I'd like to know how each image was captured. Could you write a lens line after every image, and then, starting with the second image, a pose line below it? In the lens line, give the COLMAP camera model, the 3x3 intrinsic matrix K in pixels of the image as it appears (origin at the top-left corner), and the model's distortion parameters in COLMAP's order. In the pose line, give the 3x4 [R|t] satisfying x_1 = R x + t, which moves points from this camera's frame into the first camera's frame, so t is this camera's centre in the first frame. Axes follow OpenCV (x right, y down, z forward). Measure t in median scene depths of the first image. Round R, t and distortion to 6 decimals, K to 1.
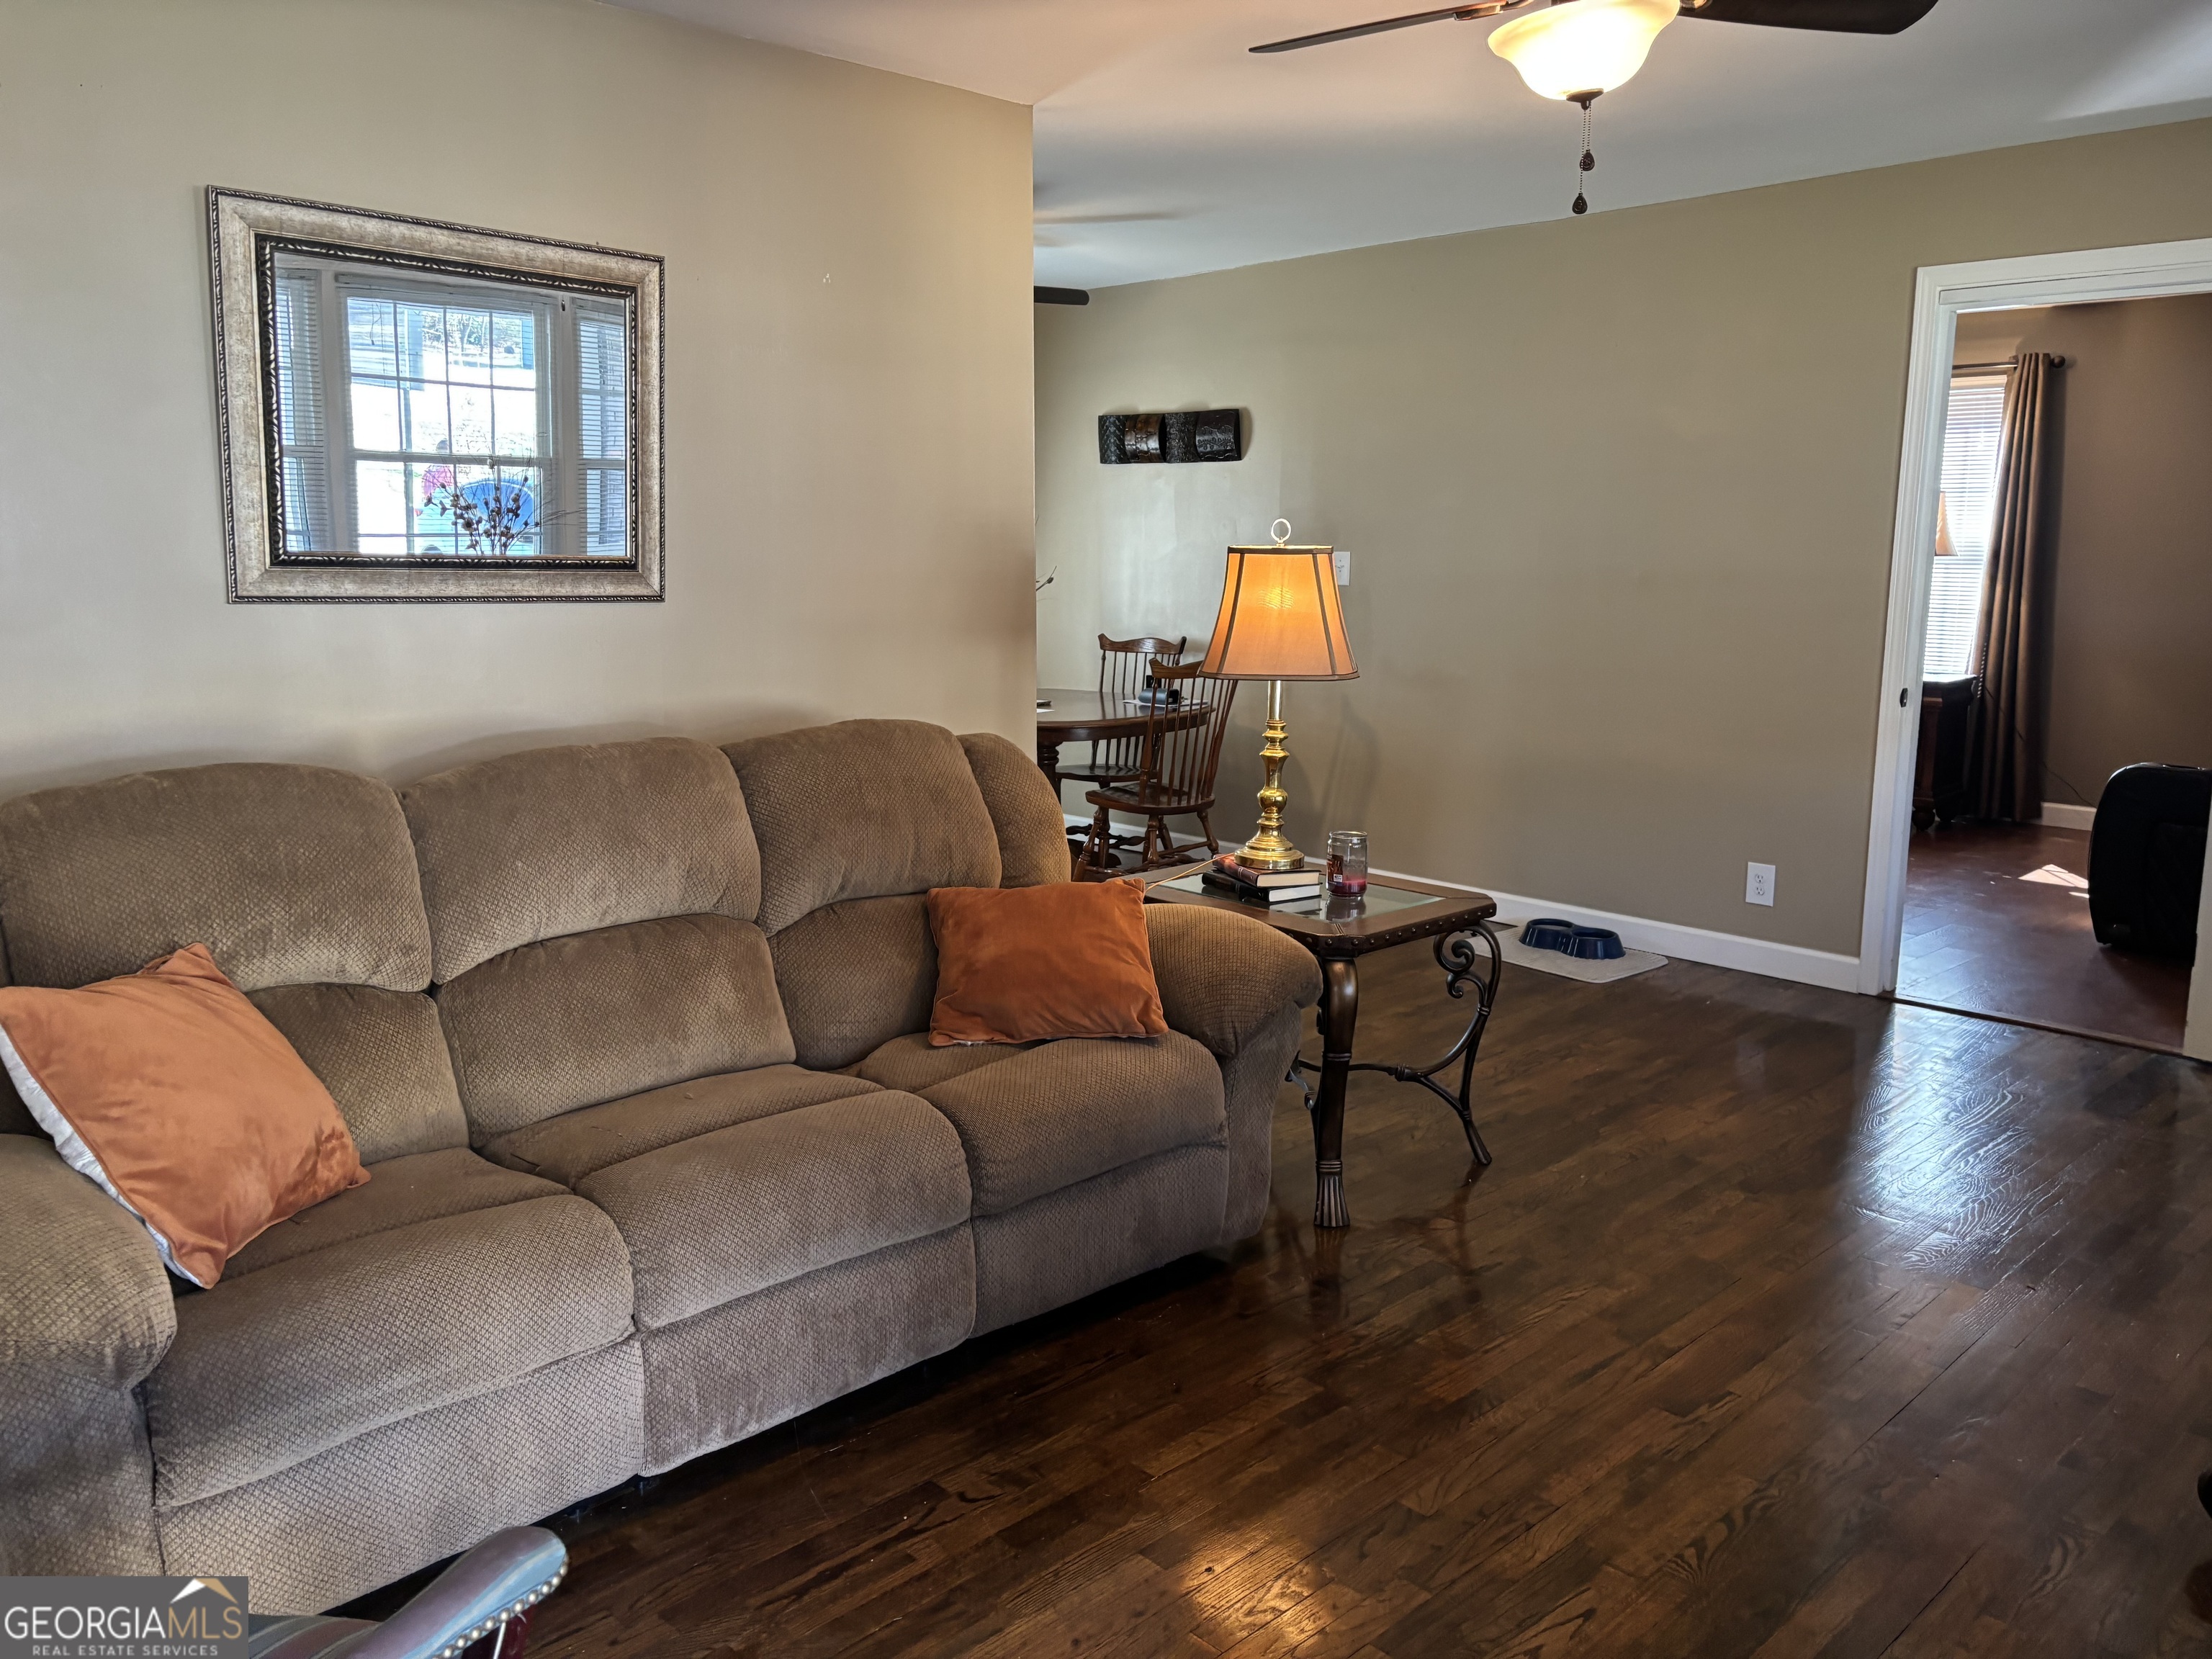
lens RADIAL K [[1650.1, 0, 1108.8], [0, 1650.1, 831.0], [0, 0, 1]] dist [0.031614, -0.052849]
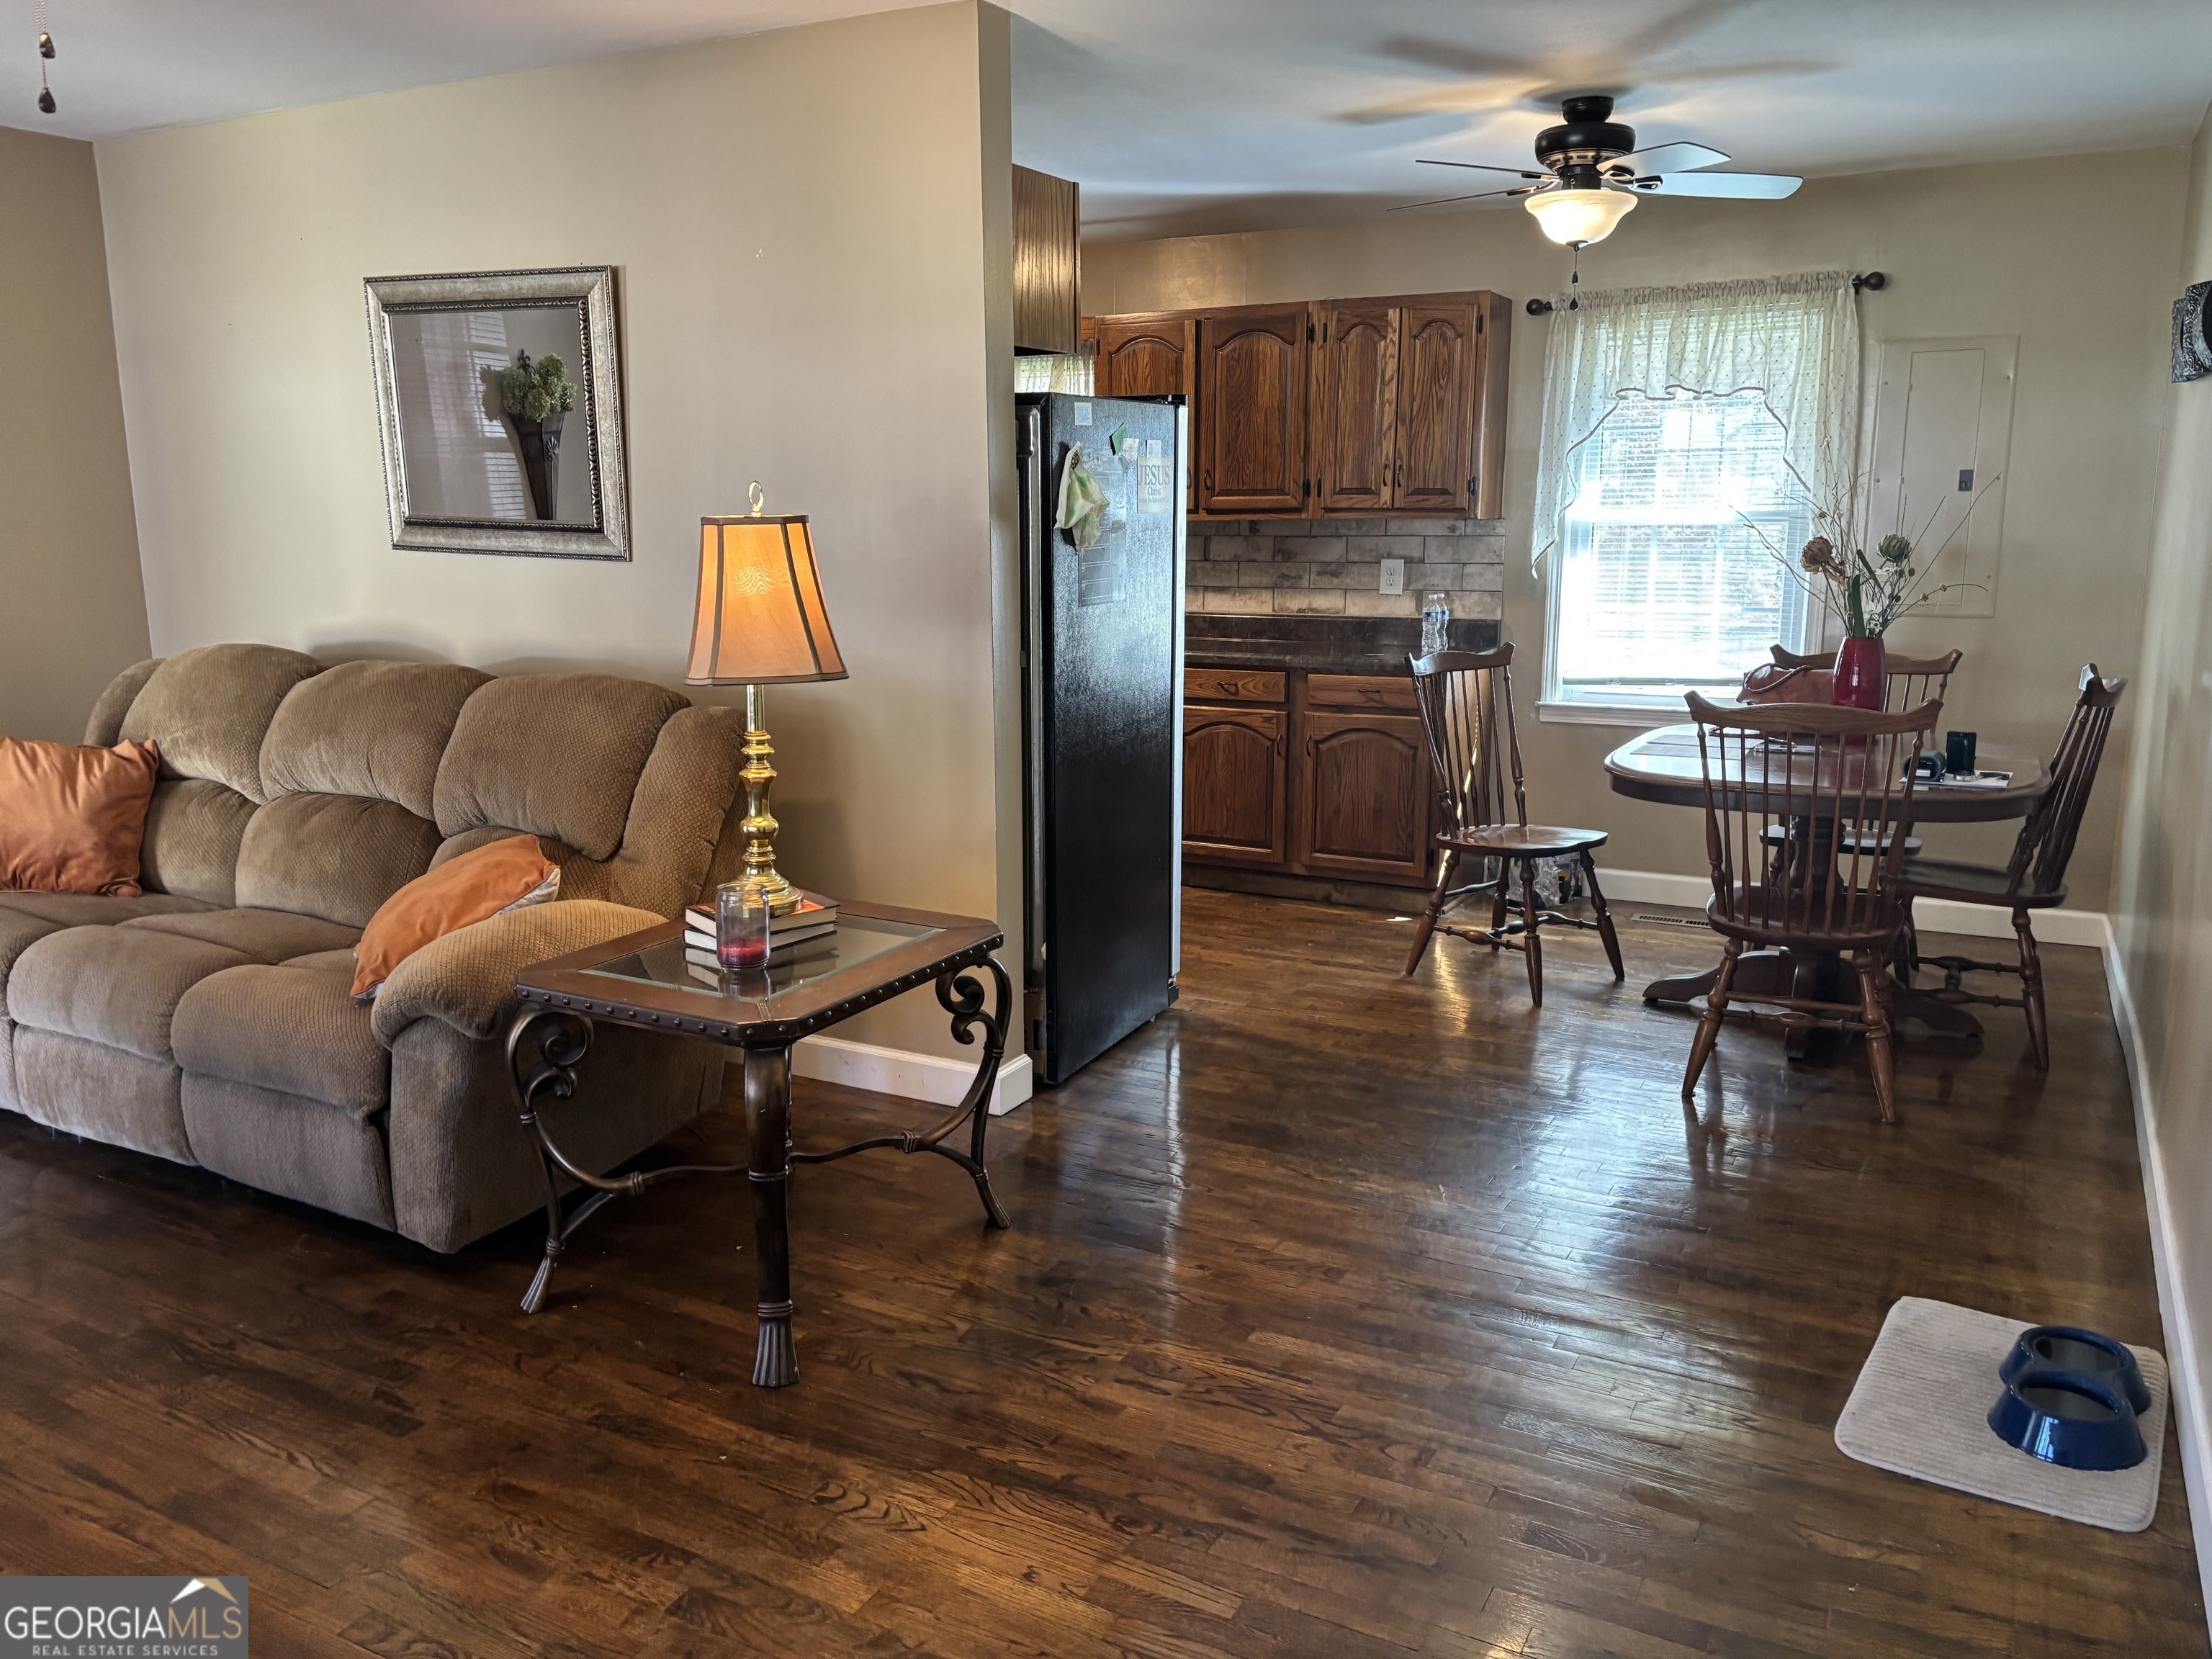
lens RADIAL K [[1650.1, 0, 1109.4], [0, 1650.1, 828.0], [0, 0, 1]] dist [0.031614, -0.052849]
pose [[0.320775, 0.180423, -0.929812, 0.974593], [-0.168930, 0.976847, 0.131271, -0.166258], [0.931969, 0.114964, 0.343827, 0.942524]]
